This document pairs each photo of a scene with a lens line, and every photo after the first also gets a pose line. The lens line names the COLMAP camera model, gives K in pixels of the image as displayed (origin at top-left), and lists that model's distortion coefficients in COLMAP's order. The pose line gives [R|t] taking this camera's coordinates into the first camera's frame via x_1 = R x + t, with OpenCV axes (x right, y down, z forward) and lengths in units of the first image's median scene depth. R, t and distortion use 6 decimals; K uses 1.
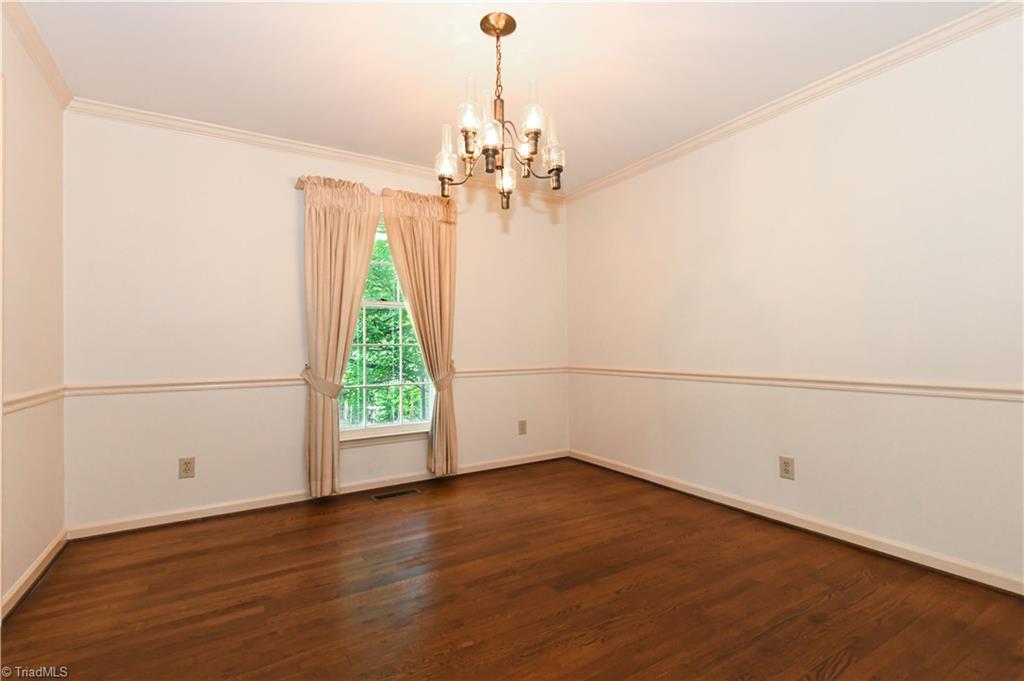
lens RADIAL K [[470.6, 0, 517.7], [0, 470.6, 344.4], [0, 0, 1]] dist [0.009246, -0.009691]
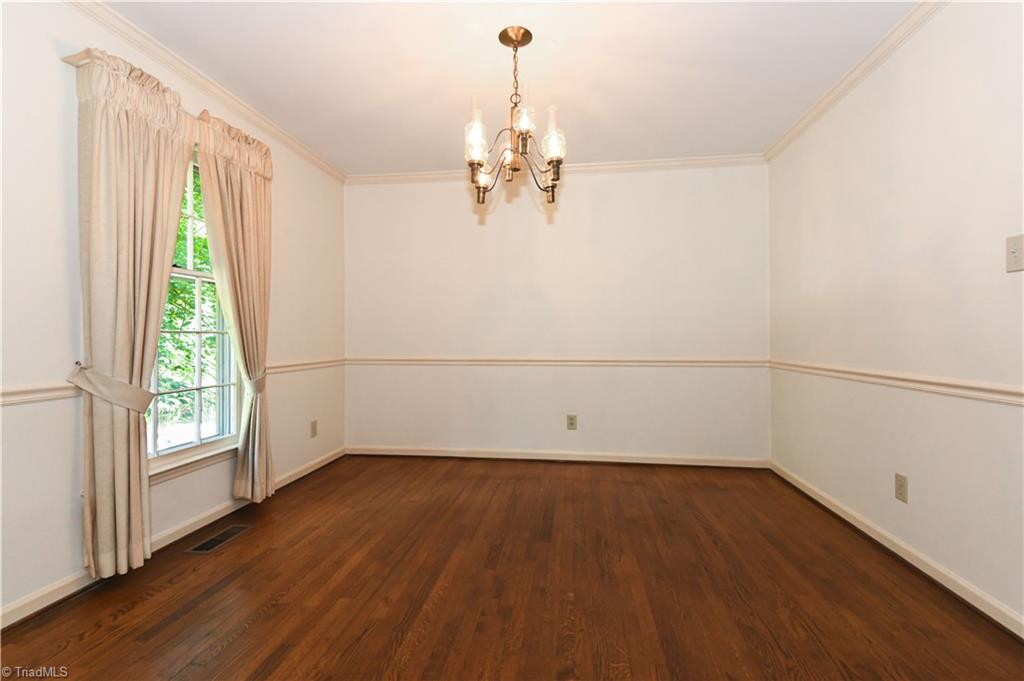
lens RADIAL K [[470.6, 0, 516.9], [0, 470.6, 336.0], [0, 0, 1]] dist [0.009246, -0.009691]
pose [[0.631769, 0.009140, 0.775103, -0.582965], [-0.008201, 0.999953, -0.005107, 0.008107], [-0.775113, -0.003130, 0.631815, 0.206591]]
